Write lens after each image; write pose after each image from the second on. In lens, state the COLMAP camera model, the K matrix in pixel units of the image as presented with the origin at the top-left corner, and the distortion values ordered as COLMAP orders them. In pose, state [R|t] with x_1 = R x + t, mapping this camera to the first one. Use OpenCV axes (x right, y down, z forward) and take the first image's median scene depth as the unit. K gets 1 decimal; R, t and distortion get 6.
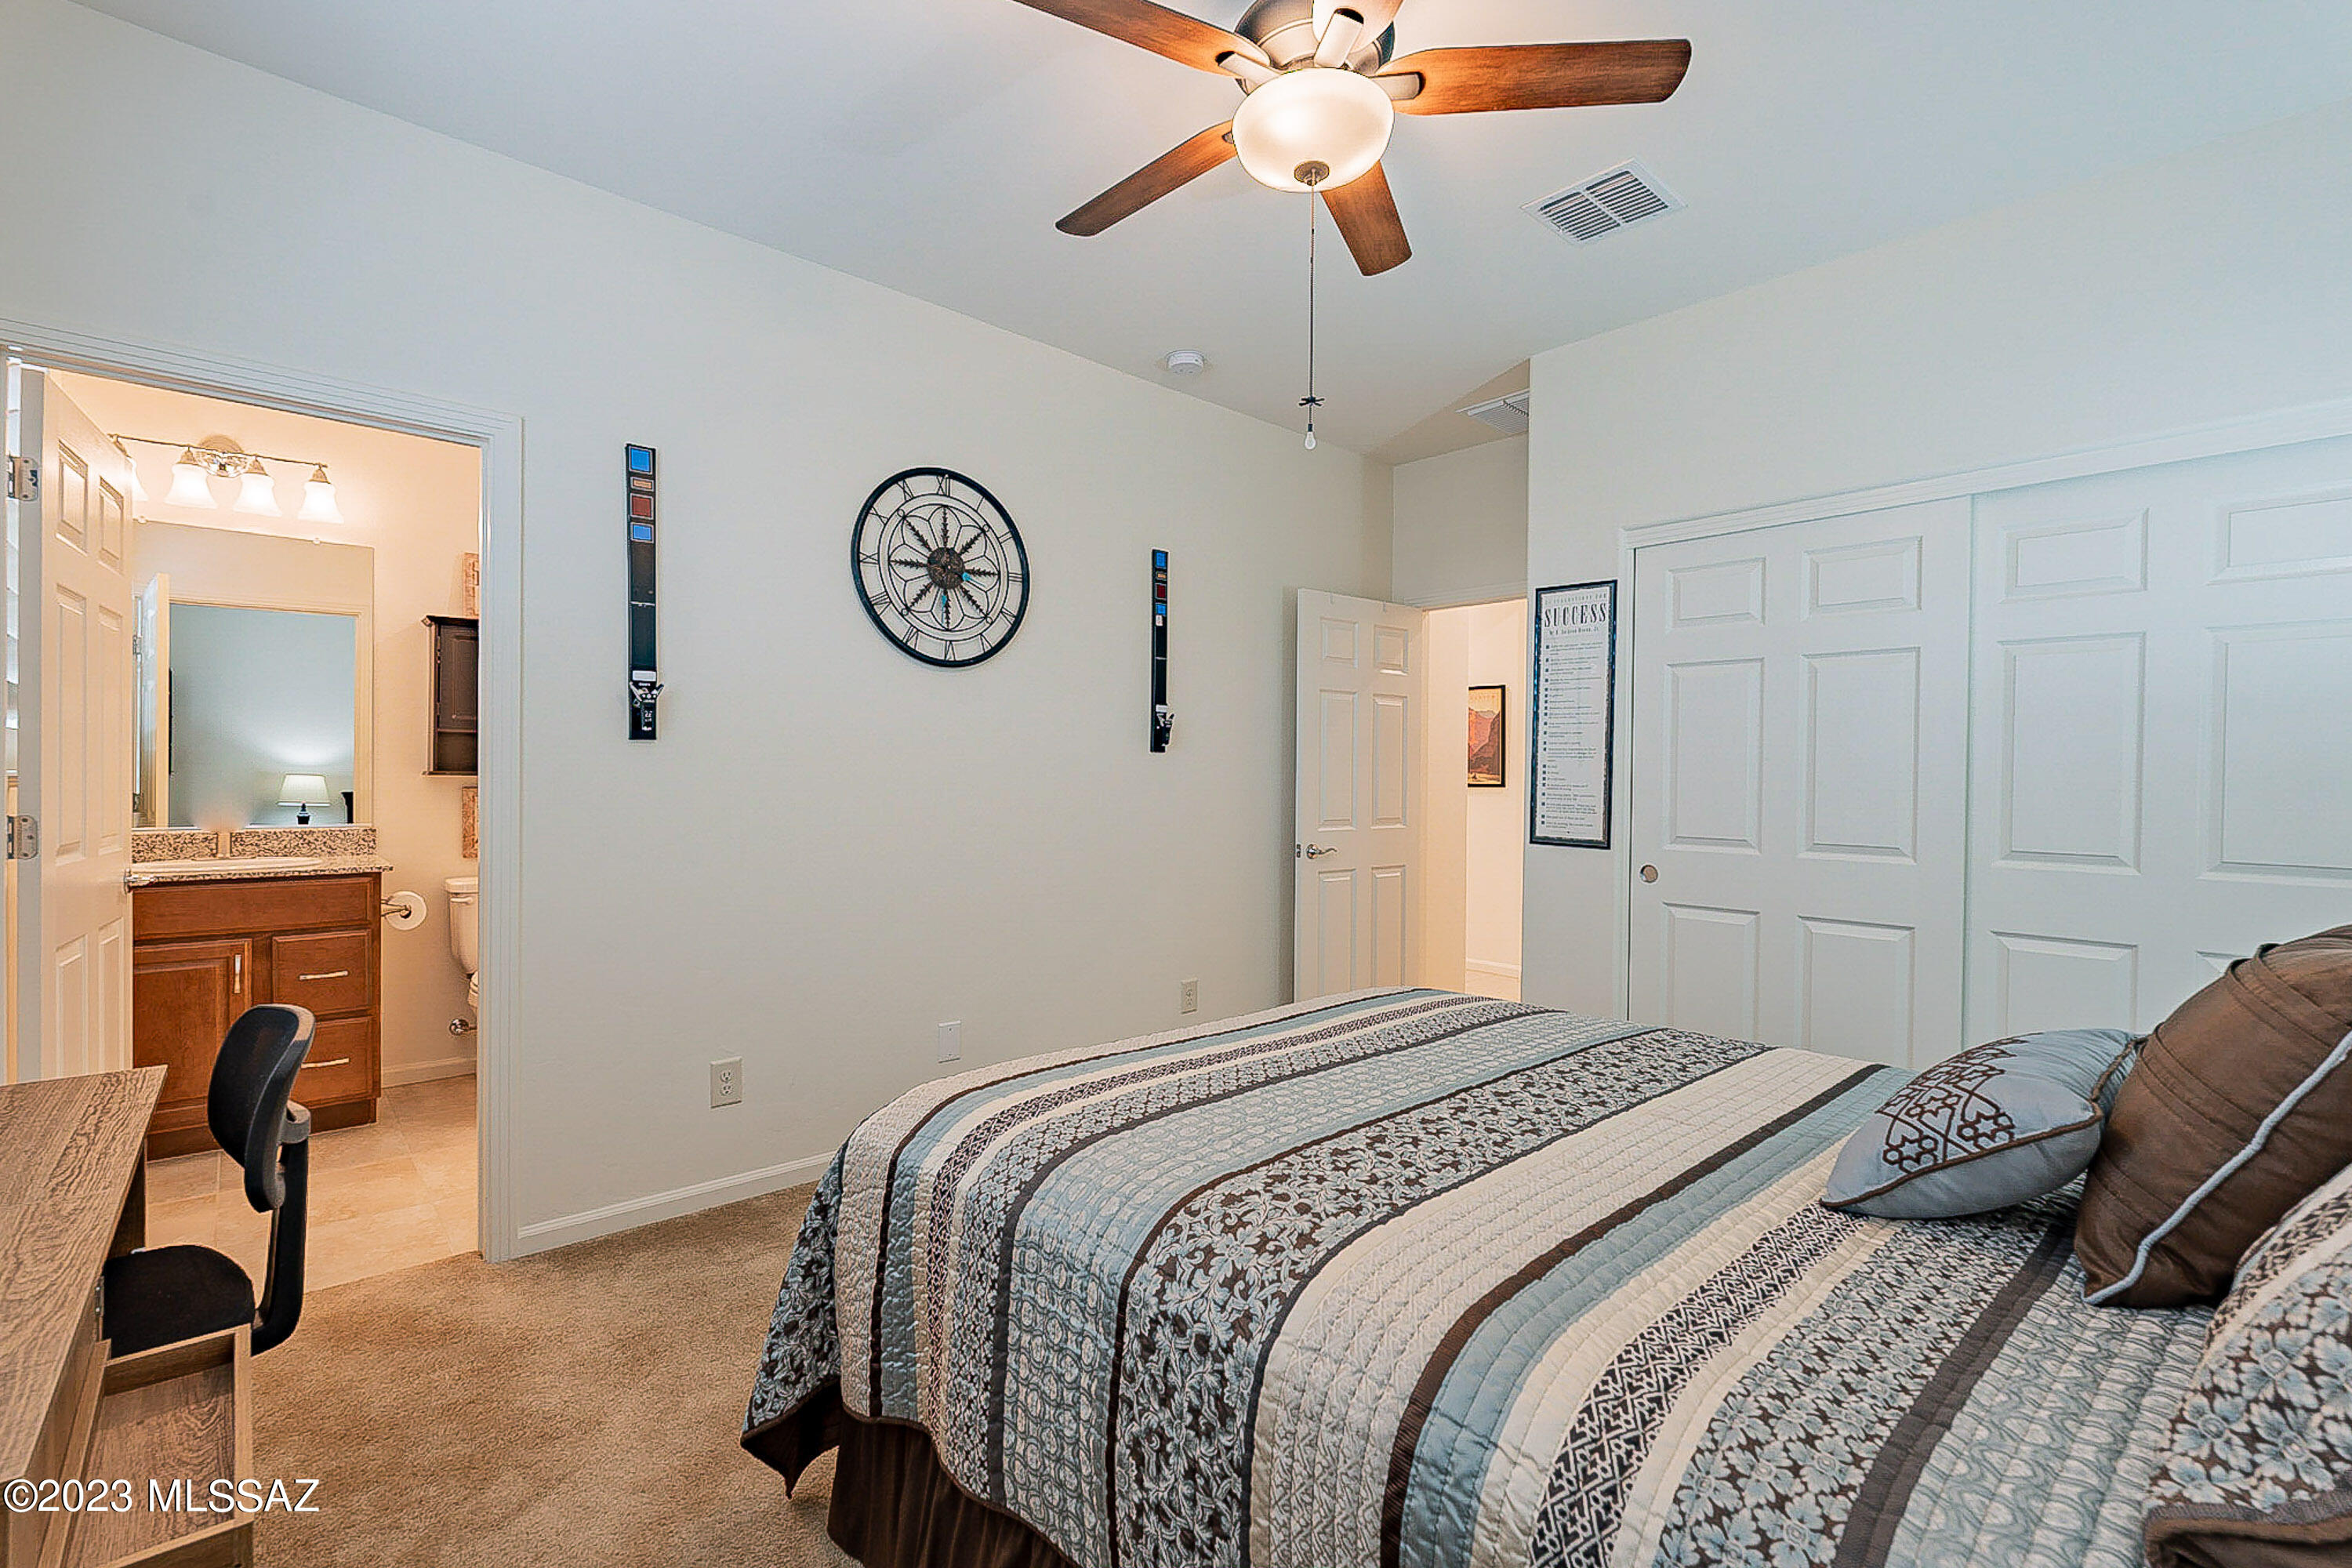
lens RADIAL K [[1036.6, 0, 1176.9], [0, 1036.6, 789.4], [0, 0, 1]] dist [-0.004175, 0.001054]
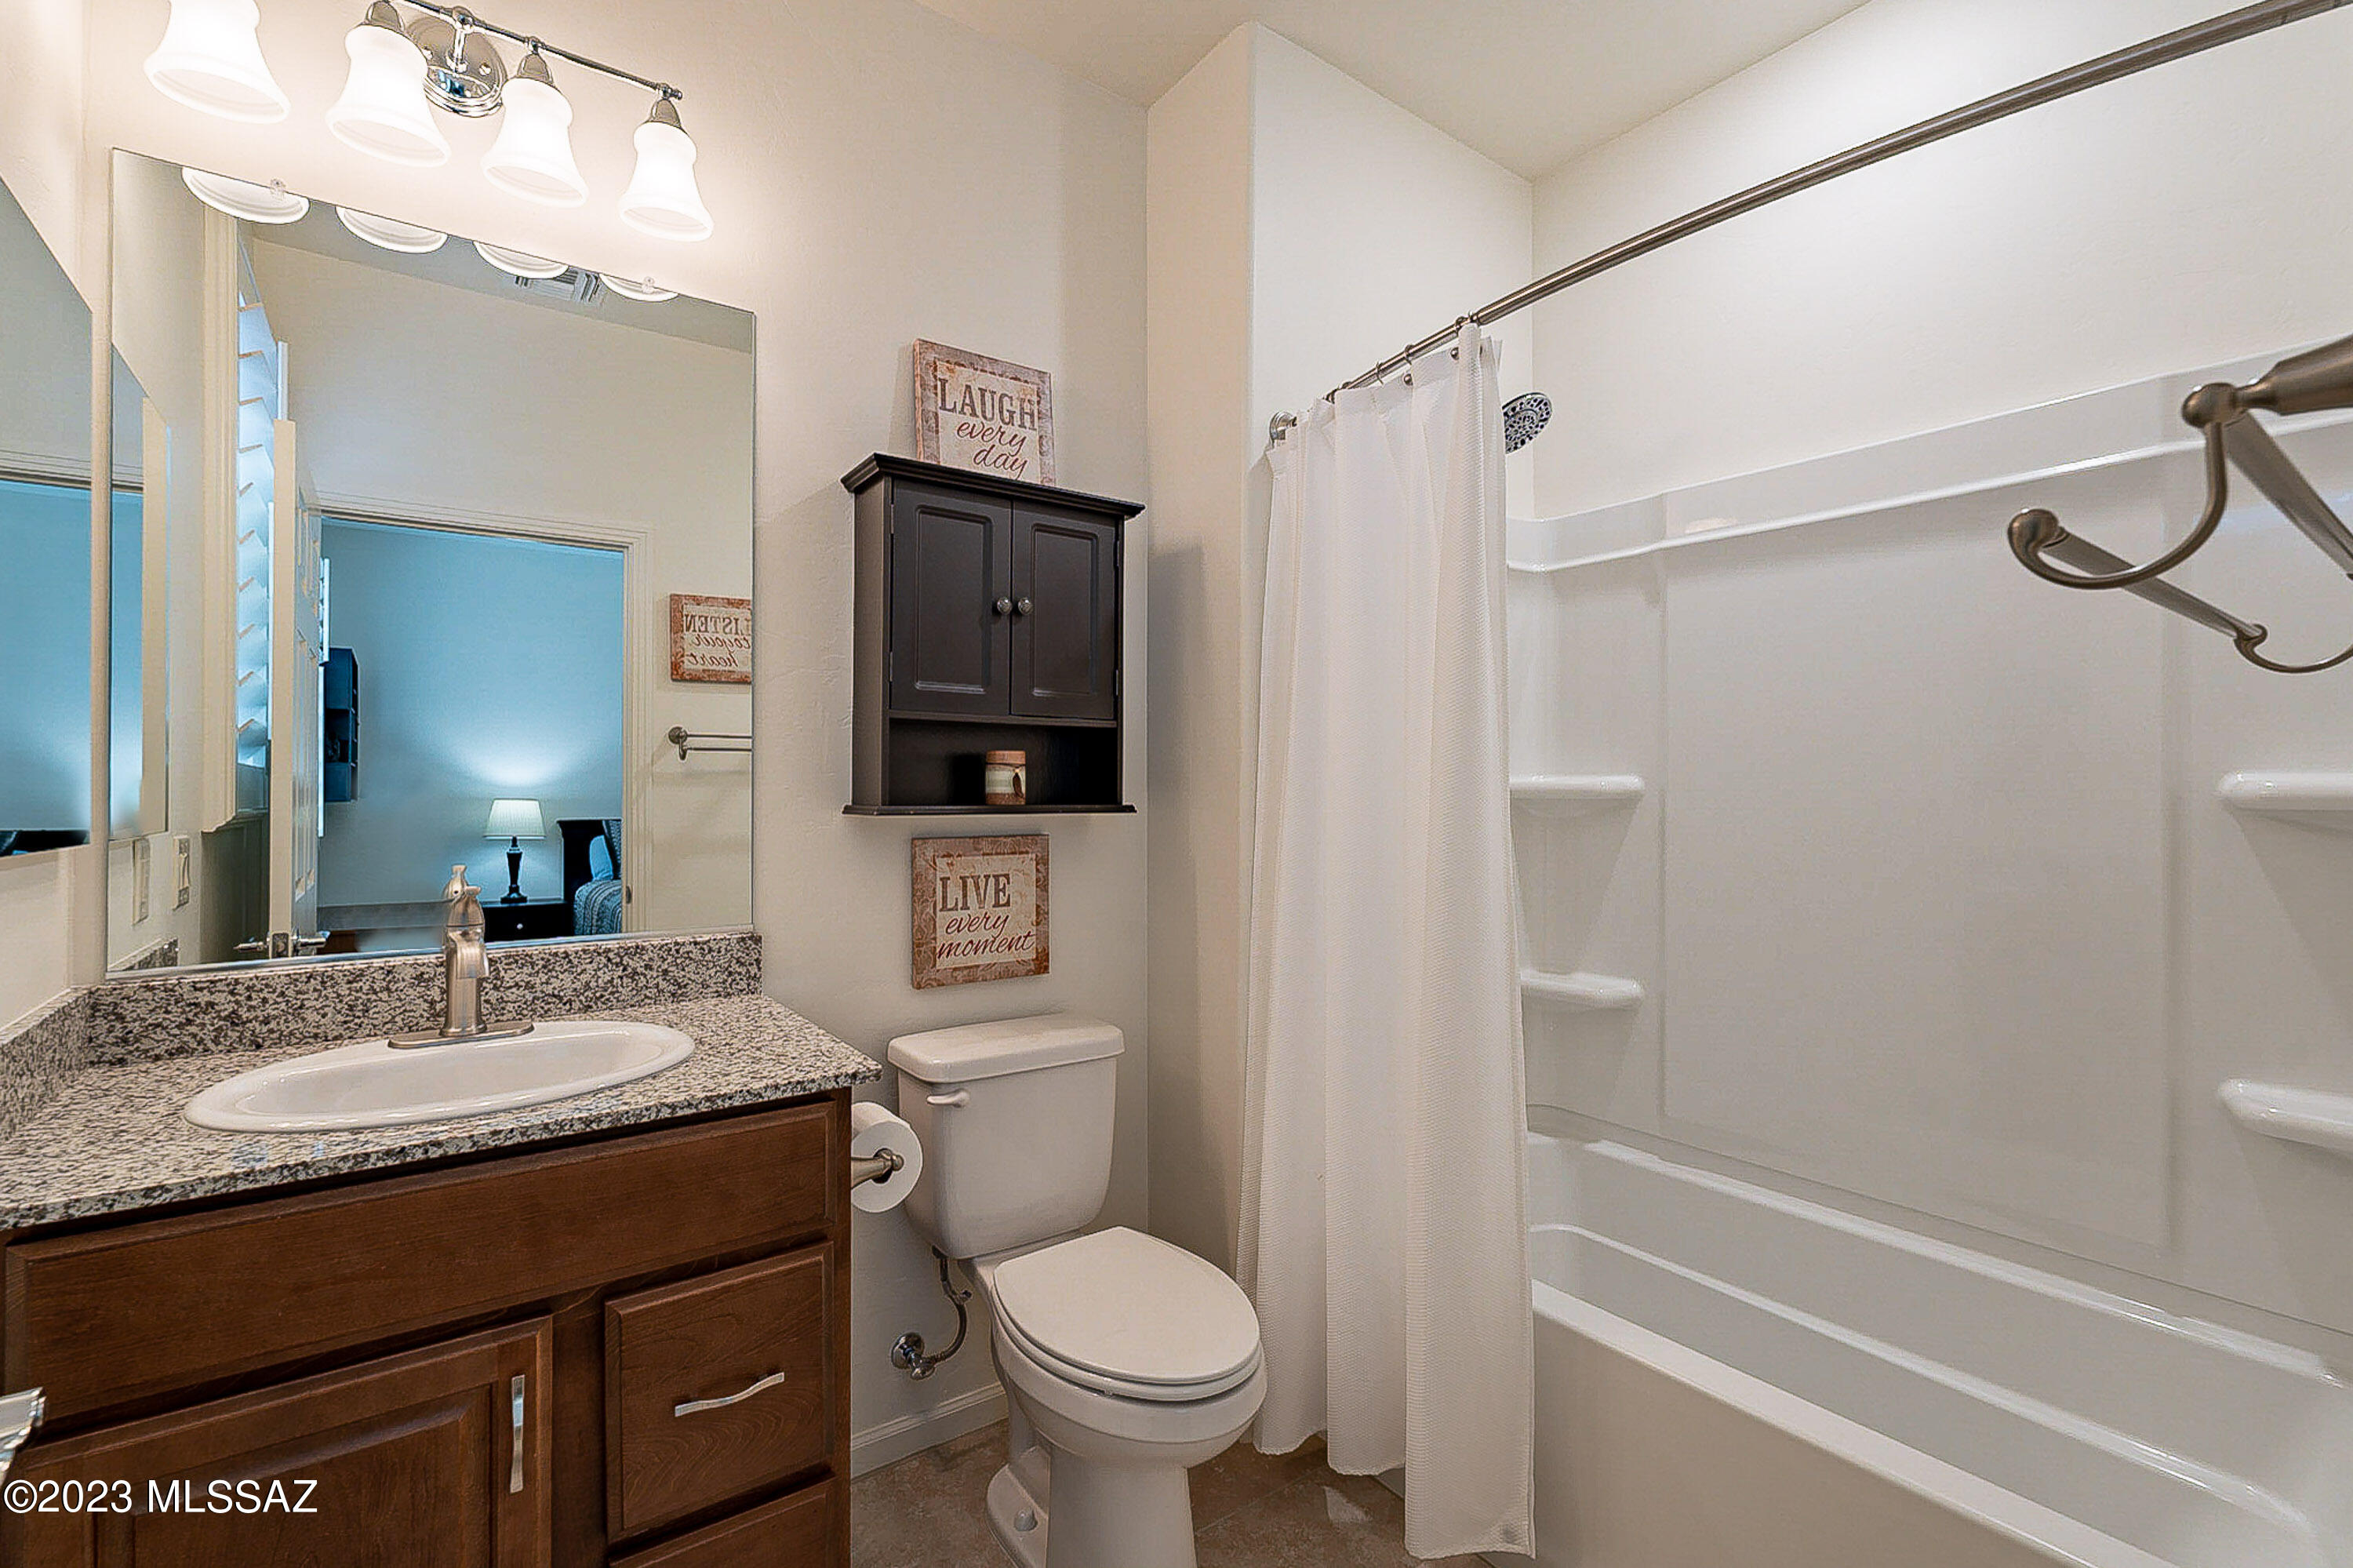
lens RADIAL K [[1037.1, 0, 1178.6], [0, 1037.1, 780.4], [0, 0, 1]] dist [-0.004175, 0.001054]
pose [[0.994602, -0.012777, -0.102973, -0.618348], [0.011151, 0.999804, -0.016354, -0.022430], [0.103162, 0.015117, 0.994550, 0.644475]]
